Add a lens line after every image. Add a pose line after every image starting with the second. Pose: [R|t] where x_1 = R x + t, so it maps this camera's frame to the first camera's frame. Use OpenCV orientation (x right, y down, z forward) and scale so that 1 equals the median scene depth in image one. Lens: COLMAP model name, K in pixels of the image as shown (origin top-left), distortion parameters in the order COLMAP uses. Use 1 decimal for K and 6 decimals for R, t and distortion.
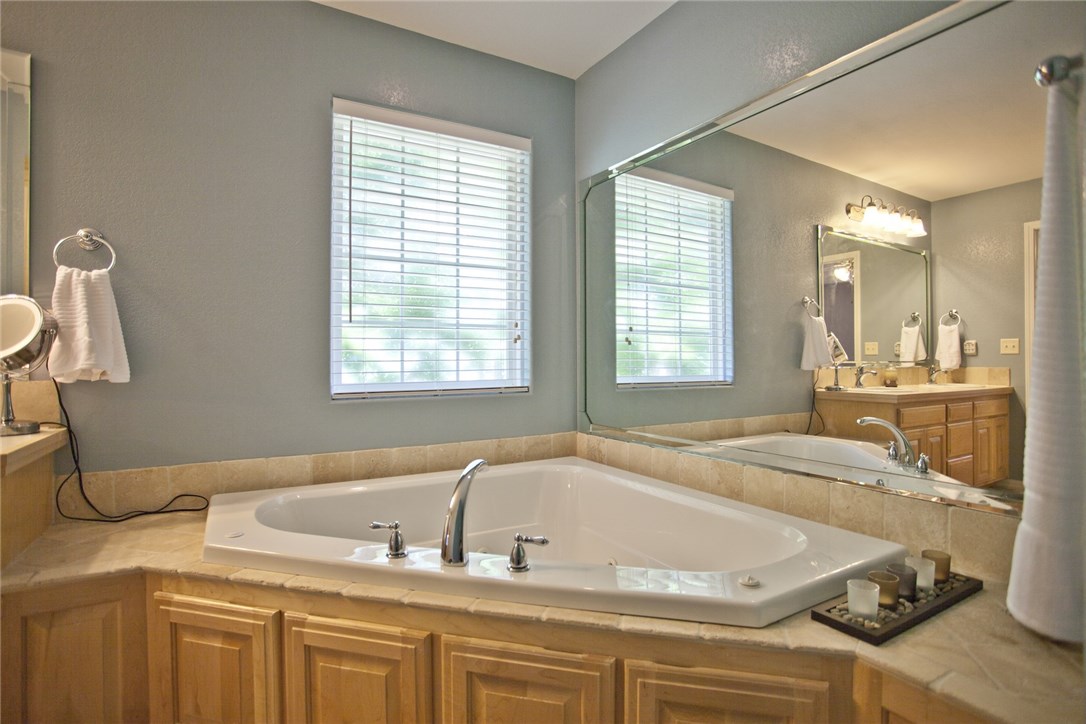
lens RADIAL K [[525.8, 0, 587.5], [0, 525.8, 368.5], [0, 0, 1]] dist [-0.067656, 0.020292]
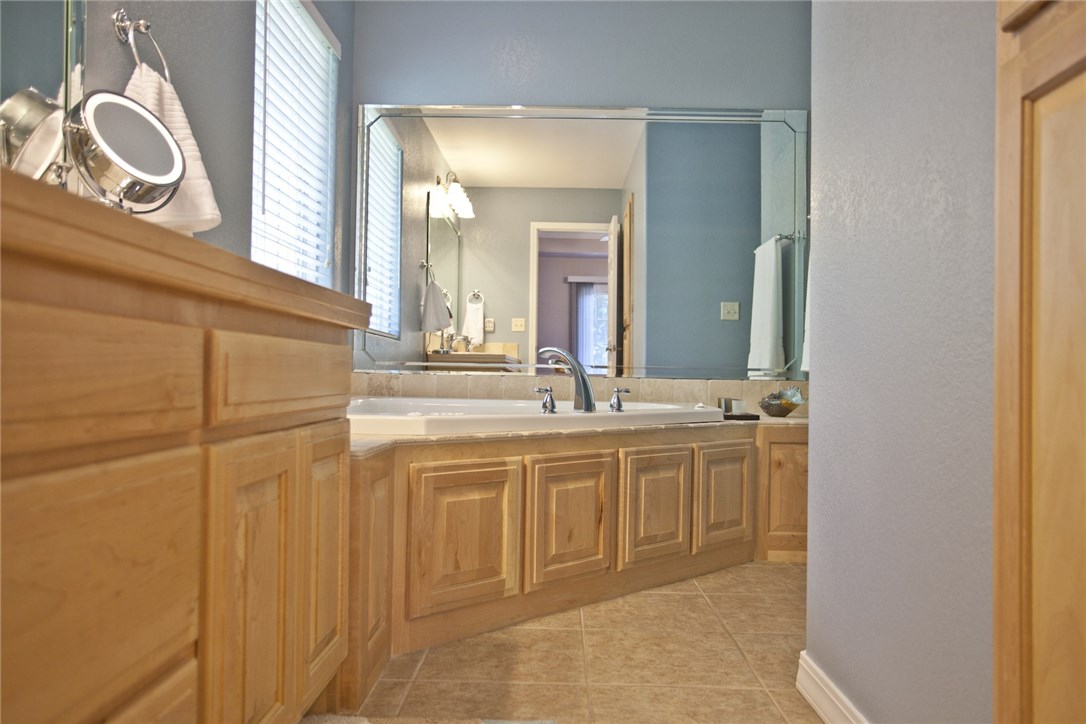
lens RADIAL K [[790.5, 0, 526.5], [0, 790.5, 366.0], [0, 0, 1]] dist [-0.012901, -0.000342]
pose [[0.554598, 0.028458, 0.831632, -0.701672], [-0.012470, 0.999587, -0.025889, 0.101826], [-0.832025, 0.003988, 0.554724, -0.015102]]
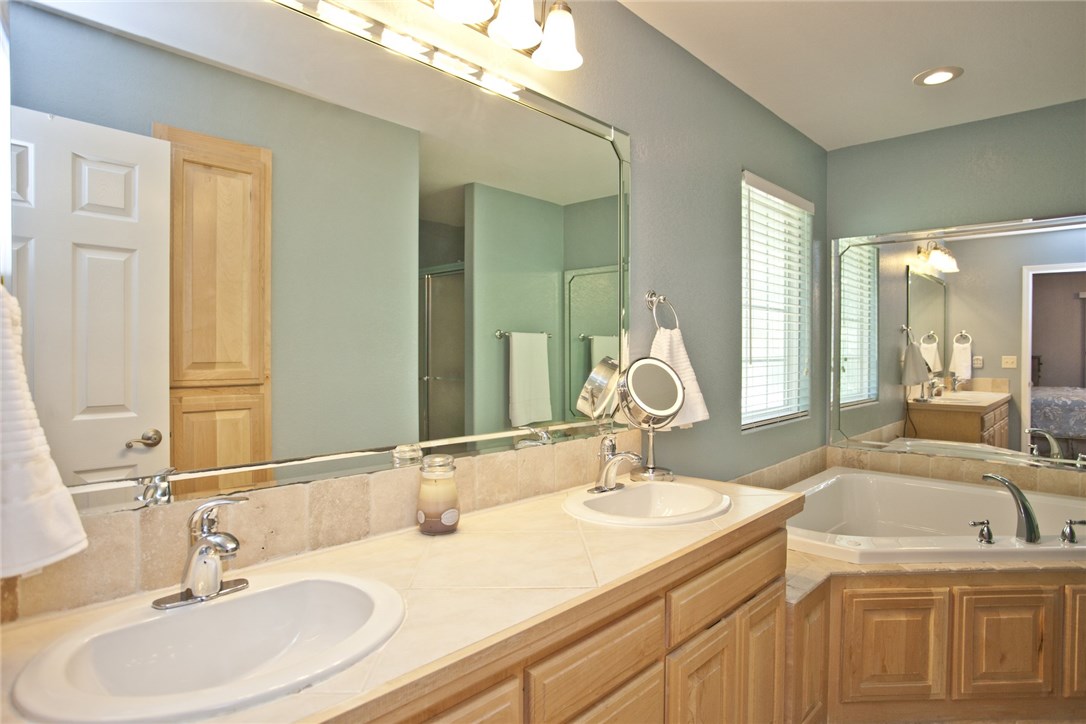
lens RADIAL K [[597.4, 0, 547.0], [0, 597.4, 351.5], [0, 0, 1]] dist [-0.052016, 0.021676]
pose [[0.965073, 0.008034, 0.261857, -0.706411], [-0.007262, 0.999966, -0.003914, -0.061080], [-0.261879, 0.001875, 0.965099, -0.104303]]
